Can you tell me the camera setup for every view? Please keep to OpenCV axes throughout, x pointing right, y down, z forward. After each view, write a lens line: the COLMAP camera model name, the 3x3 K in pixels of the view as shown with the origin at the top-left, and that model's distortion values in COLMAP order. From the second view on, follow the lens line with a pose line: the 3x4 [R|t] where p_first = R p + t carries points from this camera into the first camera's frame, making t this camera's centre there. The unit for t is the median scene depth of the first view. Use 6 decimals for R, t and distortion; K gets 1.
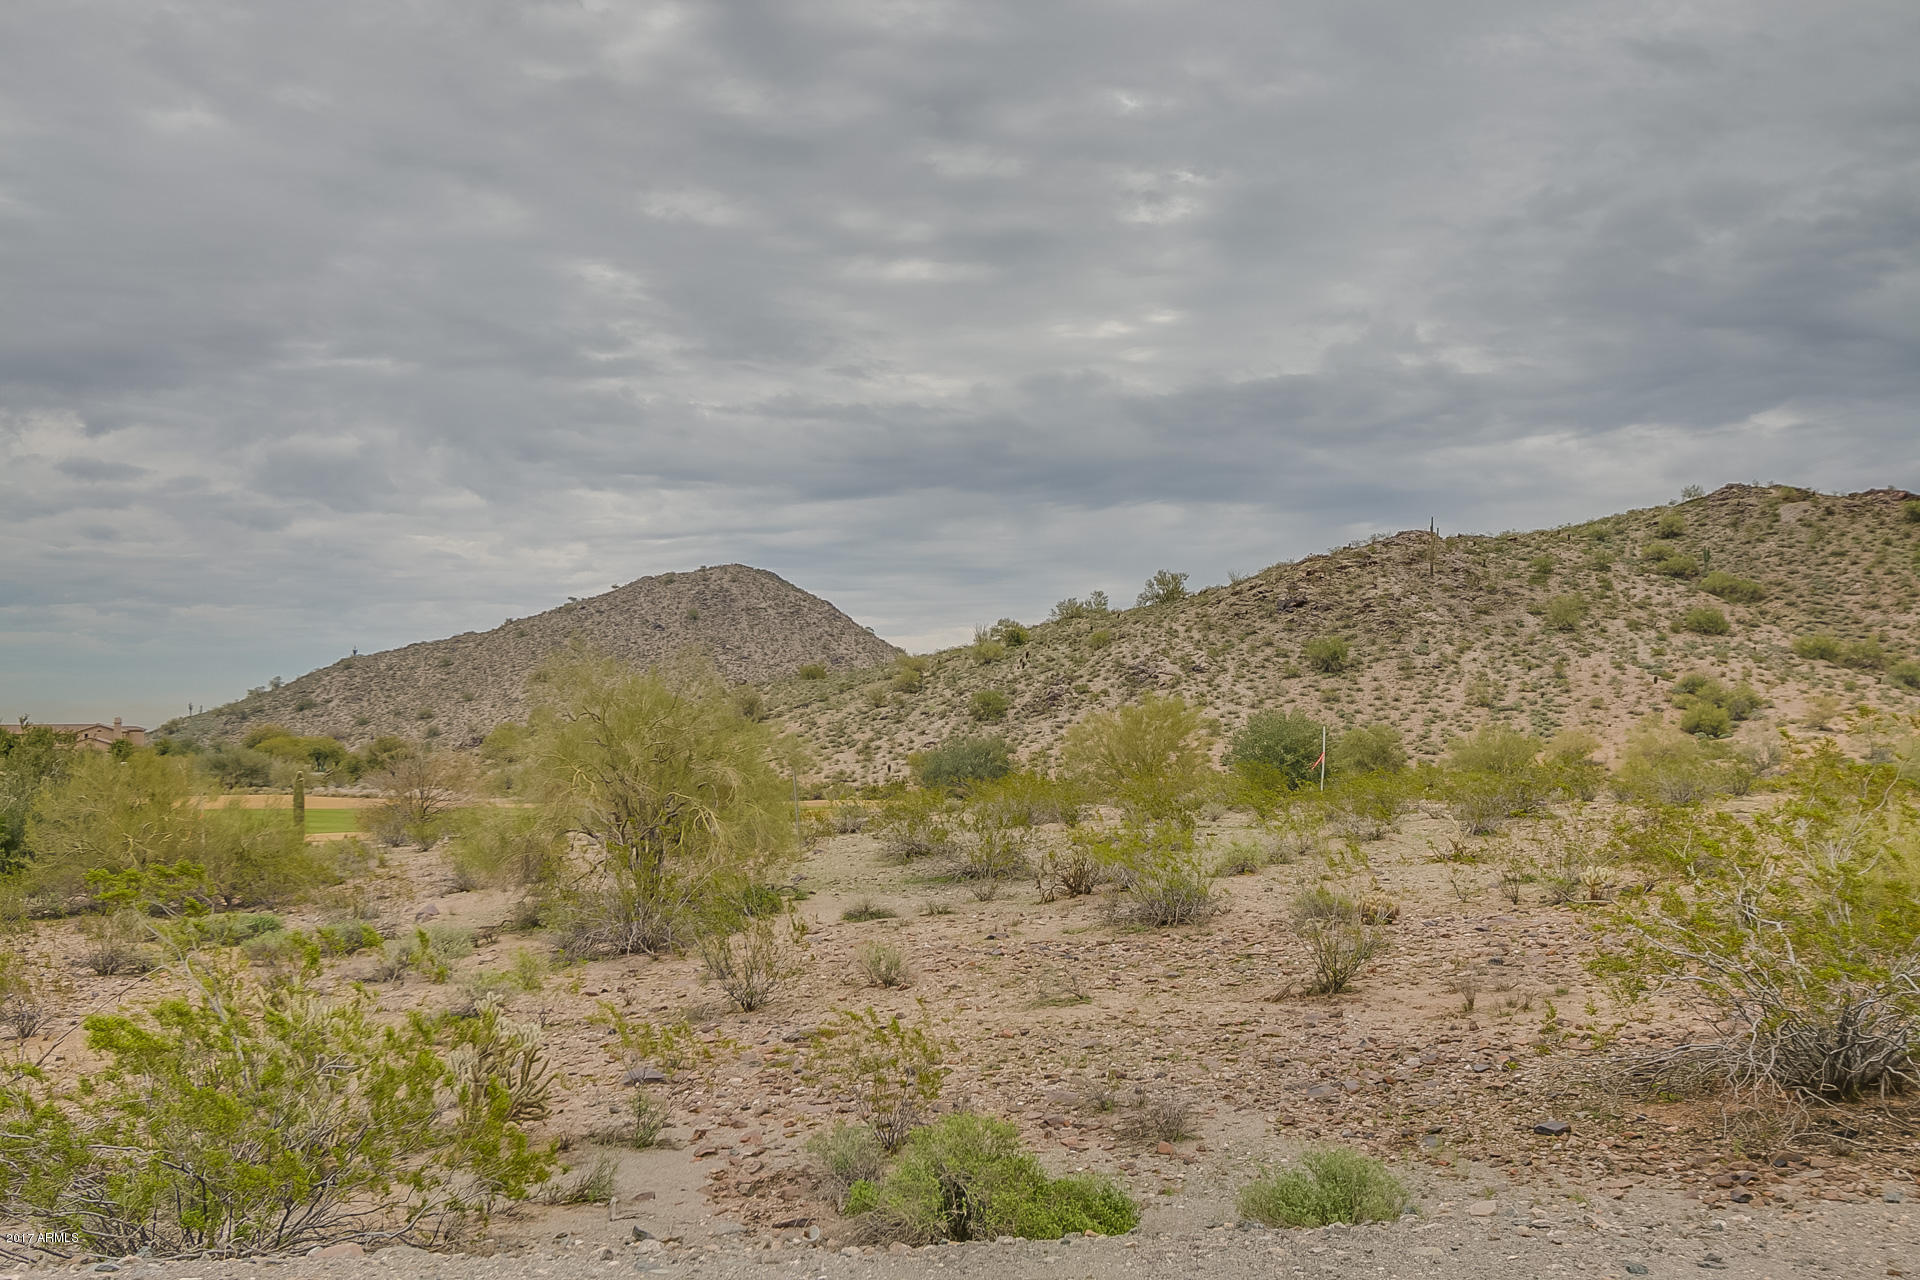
lens RADIAL K [[1679.7, 0, 929.8], [0, 1679.7, 638.7], [0, 0, 1]] dist [0.016855, 0.002363]
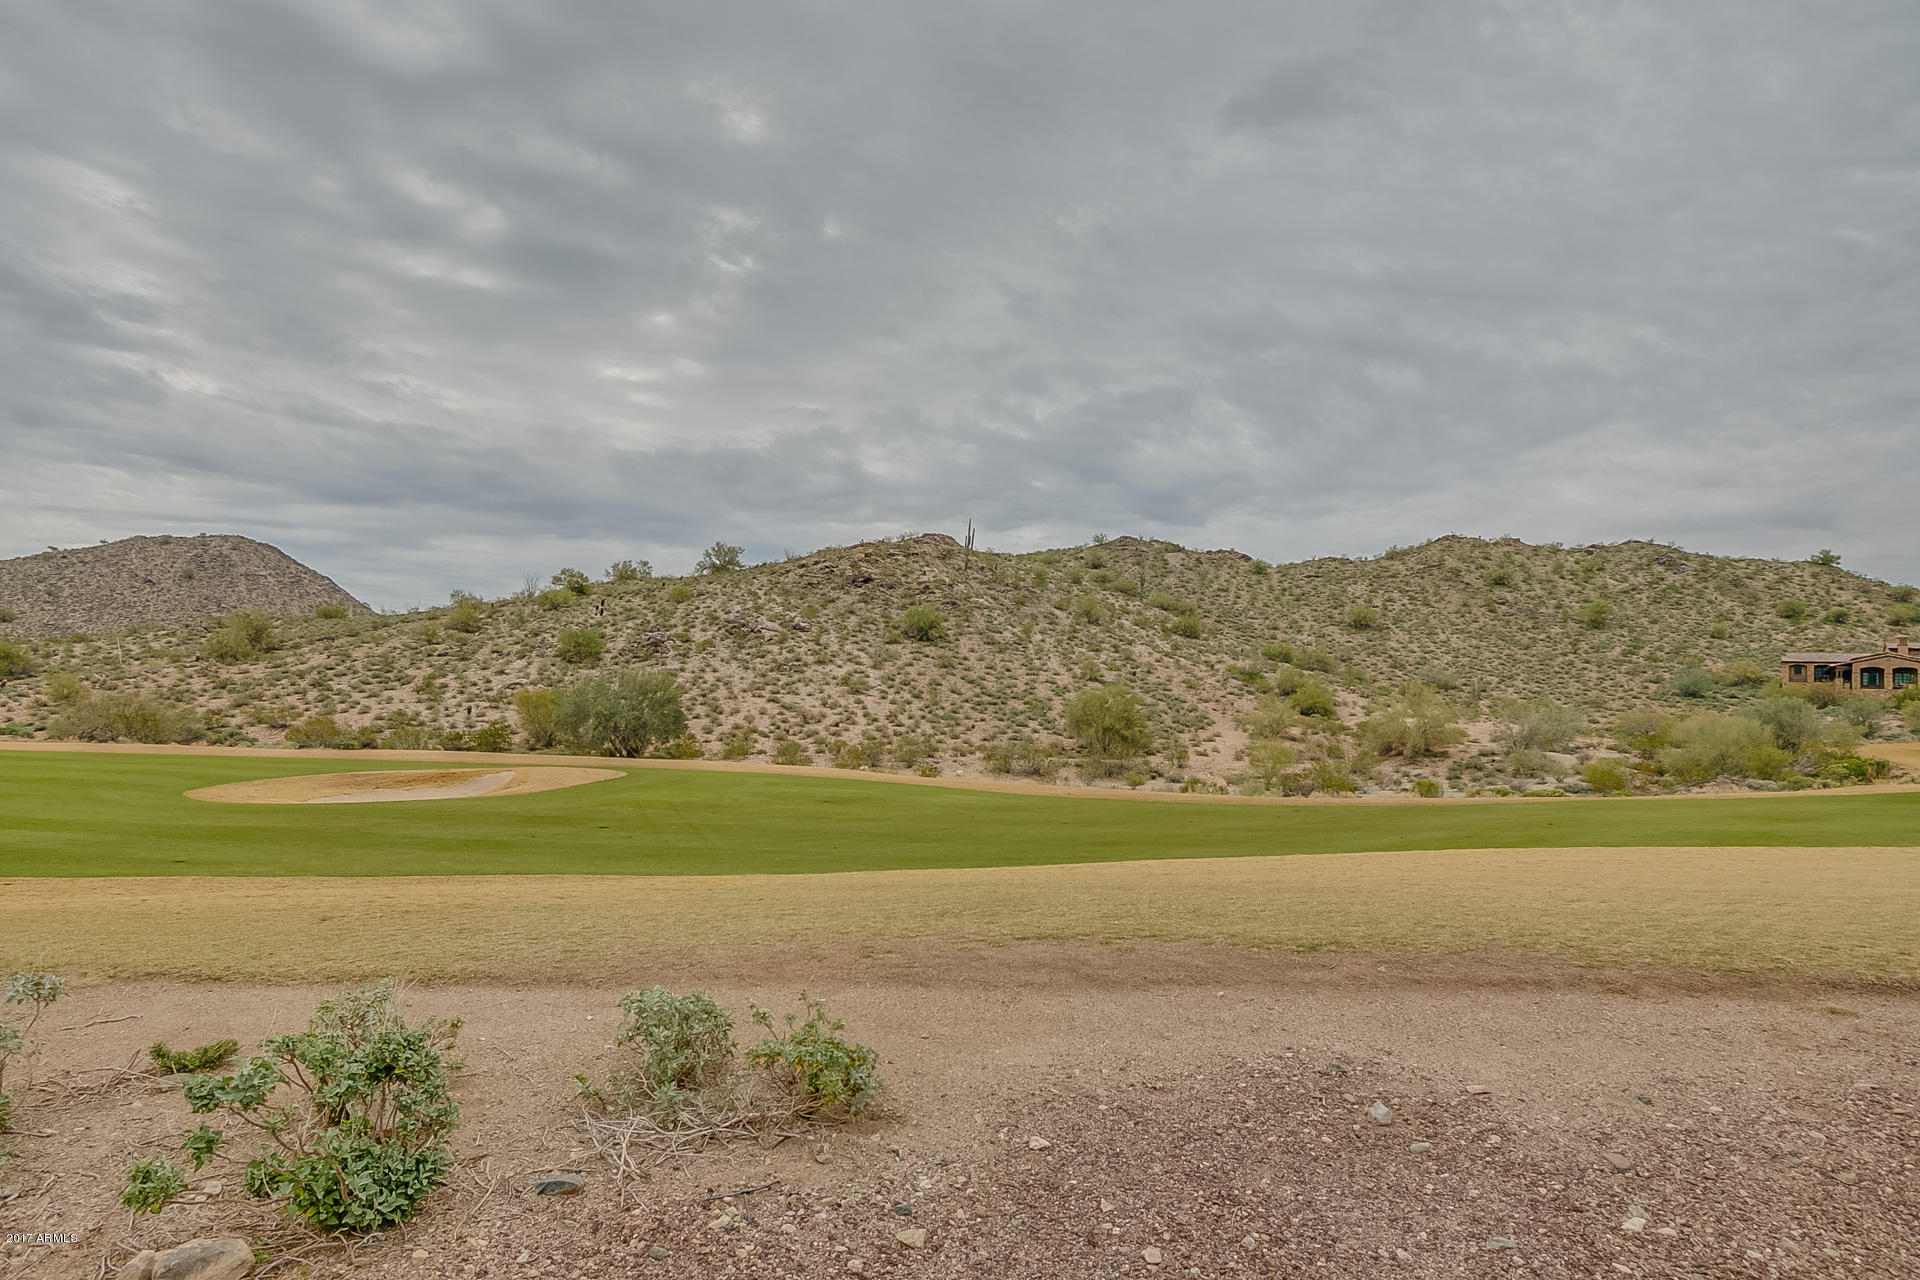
lens RADIAL K [[1088.3, 0, 928.1], [0, 1088.3, 648.3], [0, 0, 1]] dist [-0.005716, 0.001527]
pose [[0.893432, 0.076898, 0.442567, -0.047472], [-0.074320, 0.996965, -0.023193, 0.035633], [-0.443007, -0.012170, 0.896436, 0.367839]]
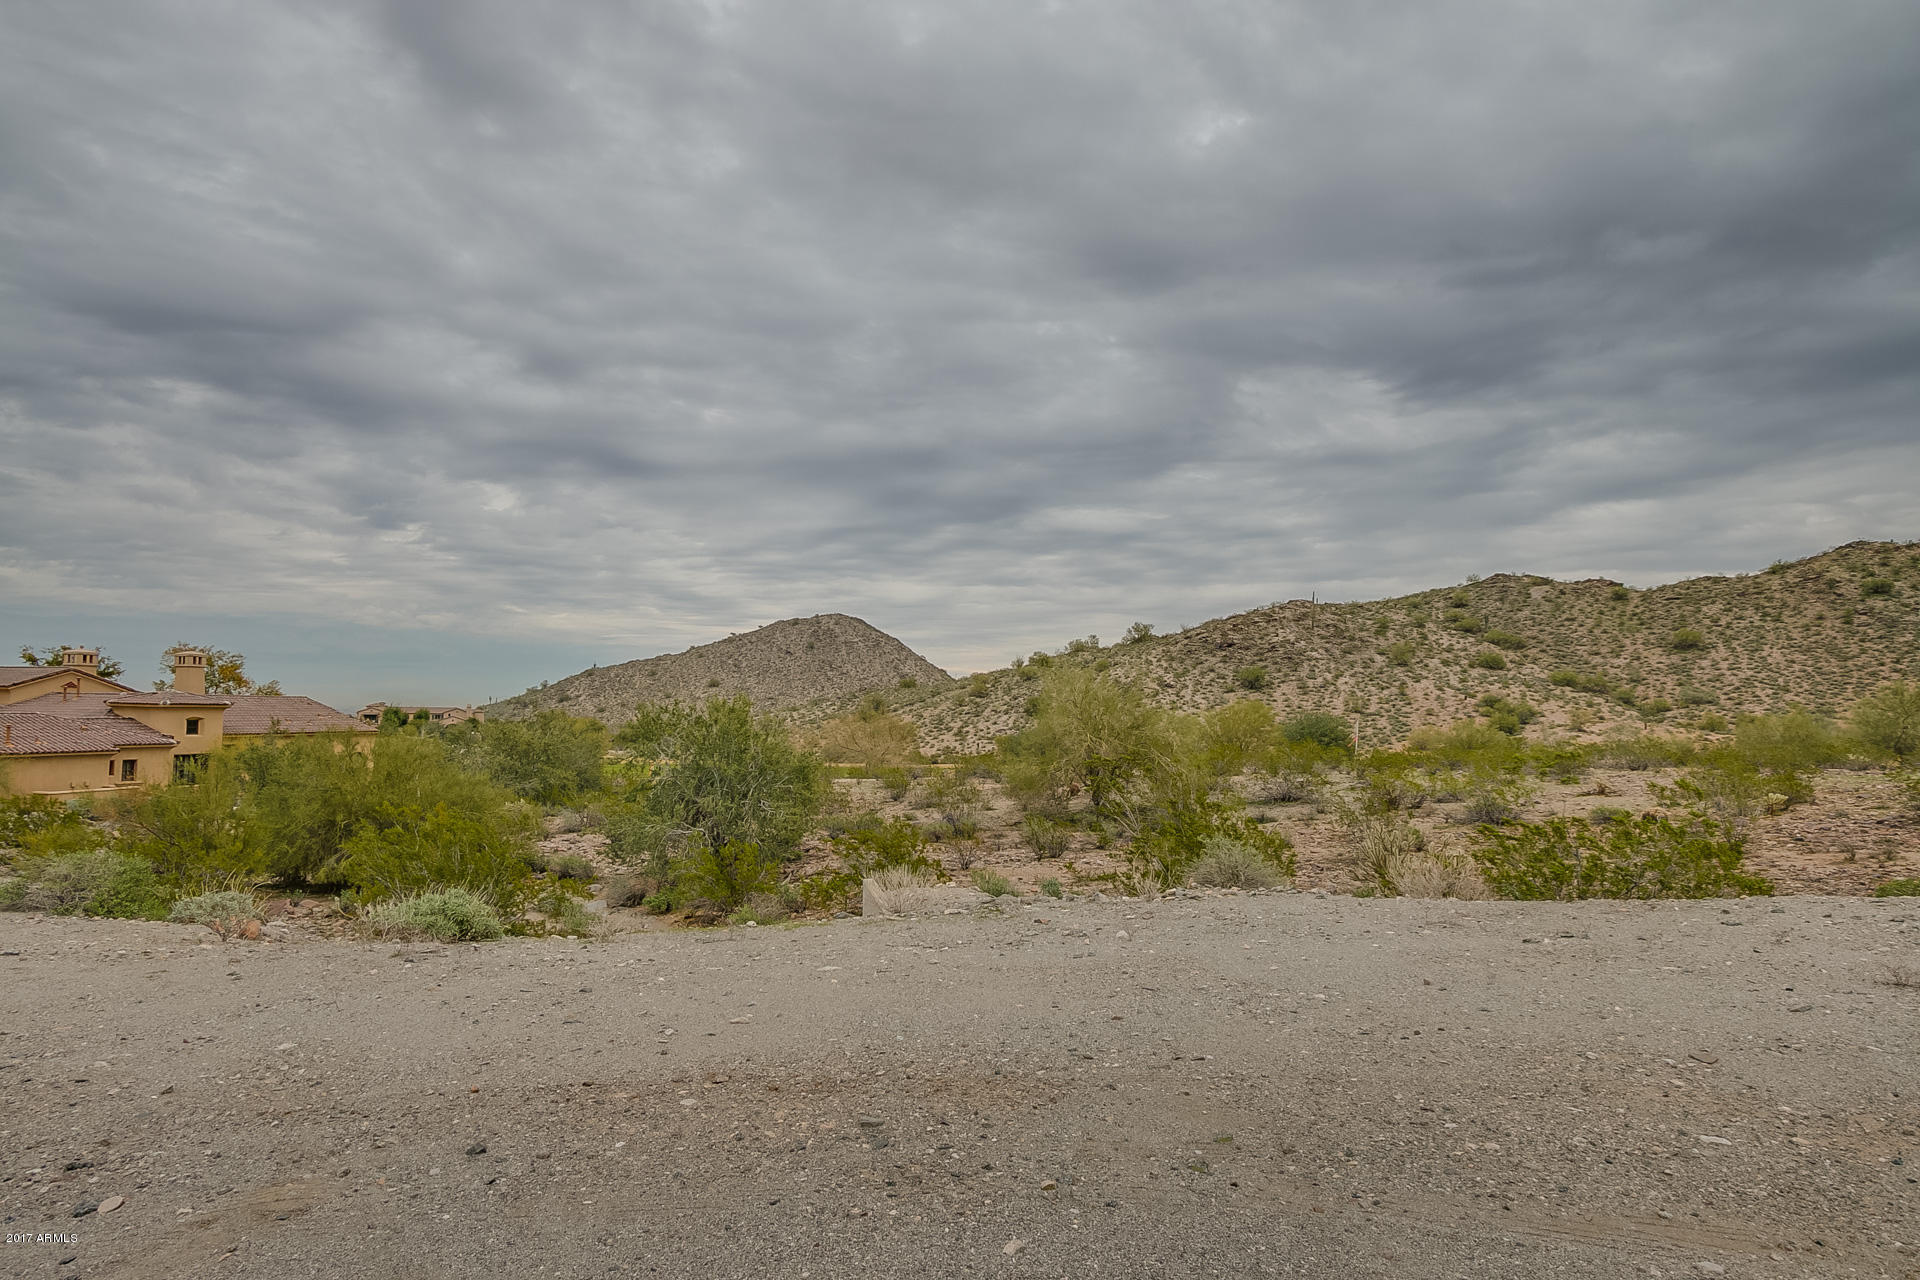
lens RADIAL K [[1088.3, 0, 928.1], [0, 1088.3, 648.3], [0, 0, 1]] dist [-0.005716, 0.001527]
pose [[0.999760, 0.017819, -0.012721, -0.047890], [-0.017995, 0.999743, -0.013819, 0.001283], [0.012471, 0.014044, 0.999824, -0.015226]]
